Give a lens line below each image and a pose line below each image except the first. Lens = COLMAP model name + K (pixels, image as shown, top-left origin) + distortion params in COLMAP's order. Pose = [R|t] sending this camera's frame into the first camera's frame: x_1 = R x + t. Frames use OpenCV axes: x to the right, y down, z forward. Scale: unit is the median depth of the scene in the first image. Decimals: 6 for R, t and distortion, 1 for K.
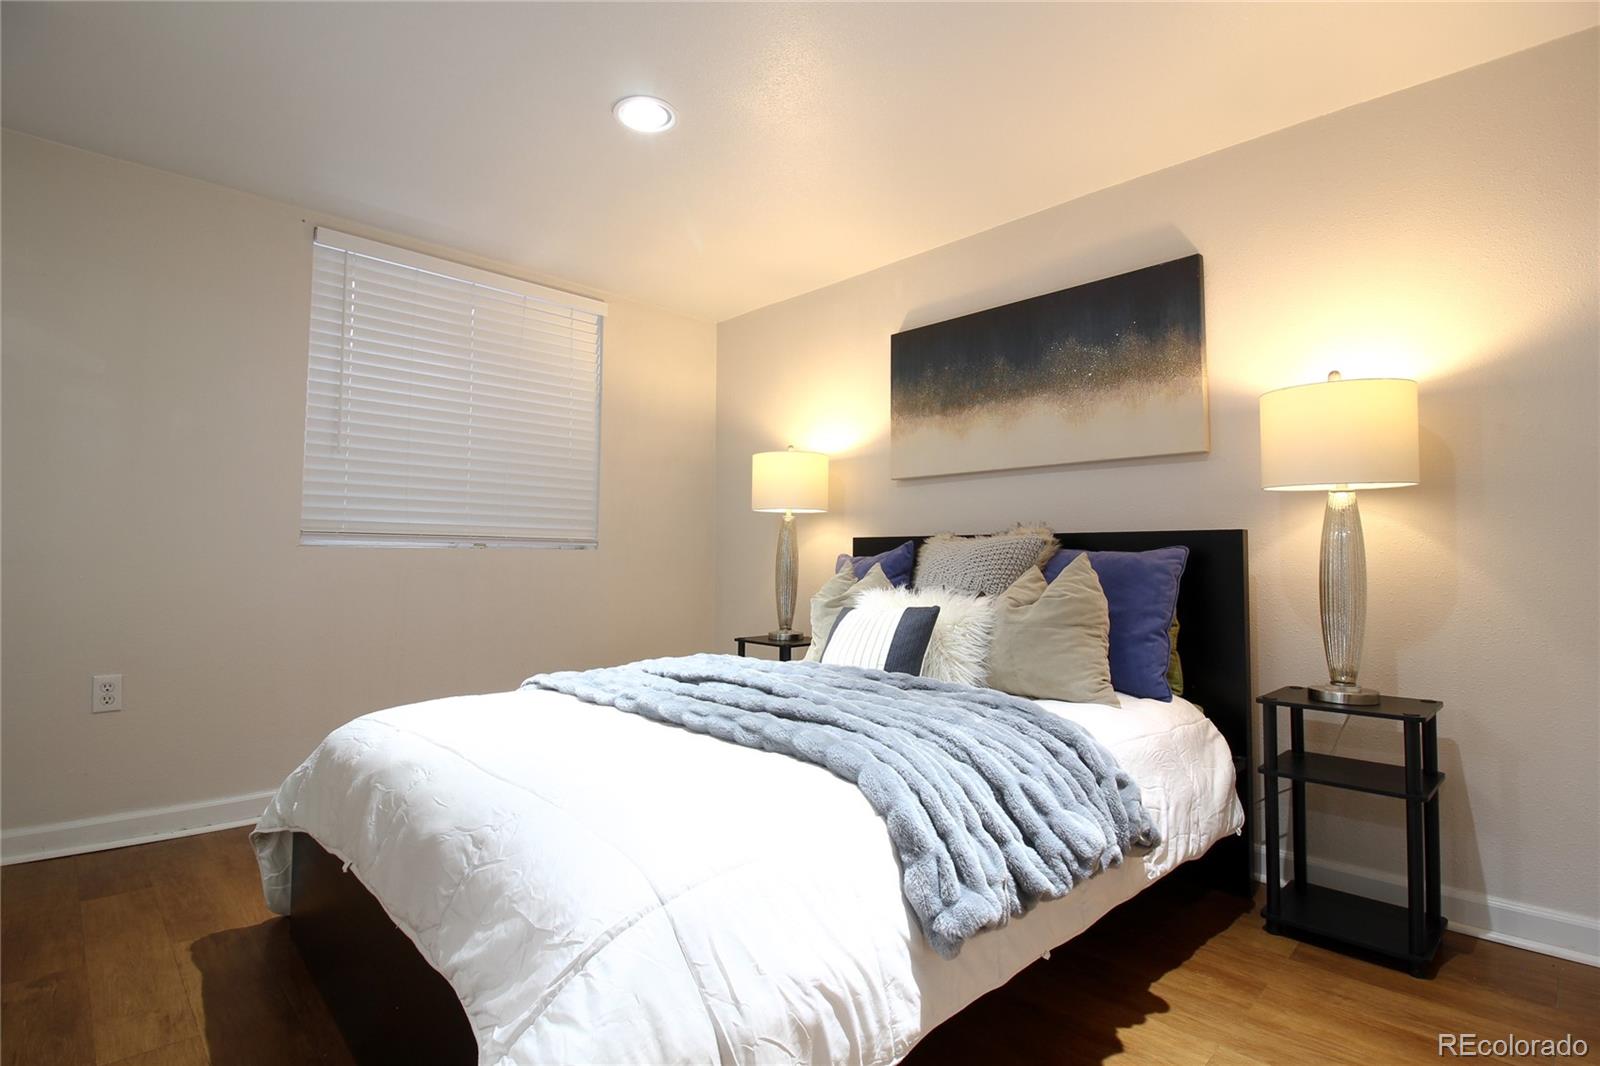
lens RADIAL K [[787.7, 0, 795.2], [0, 787.7, 517.5], [0, 0, 1]] dist [0.013949, 0.000117]
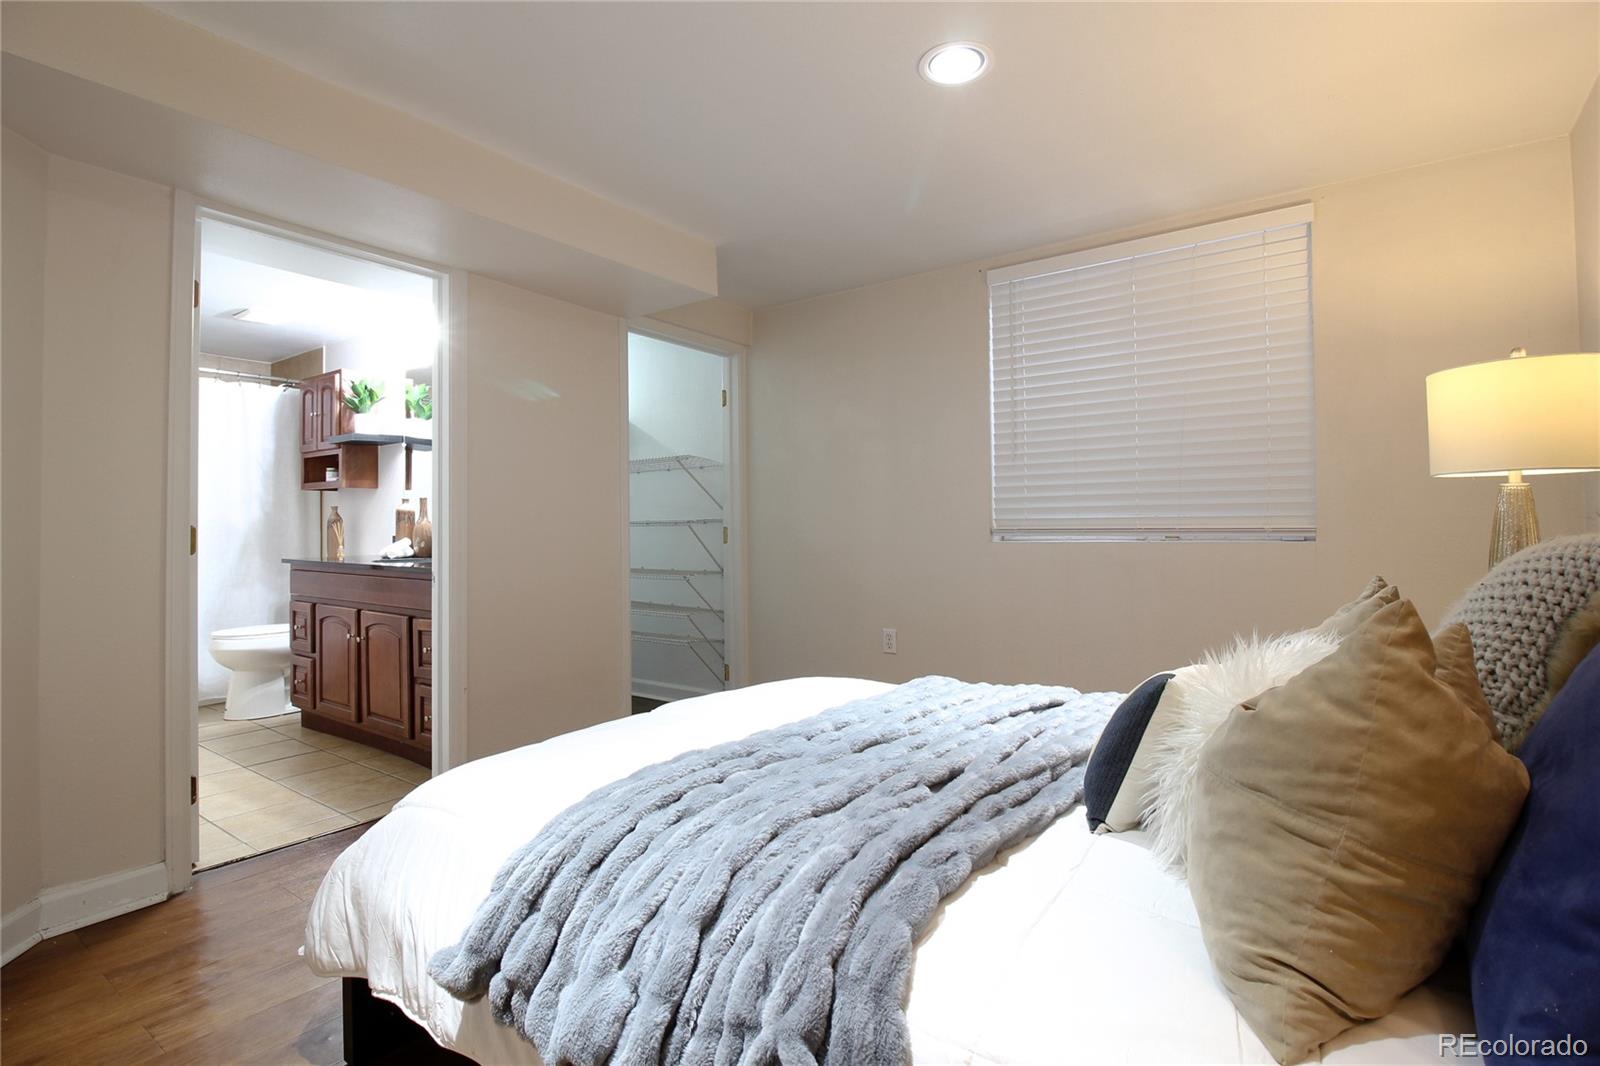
lens RADIAL K [[779.0, 0, 800.0], [0, 779.0, 533.0], [0, 0, 1]] dist [0.000610, -0.000064]
pose [[0.171161, -0.007504, -0.985215, 0.425179], [0.061854, 0.998080, 0.003144, 0.000340], [0.983300, -0.061478, 0.171297, 0.442680]]
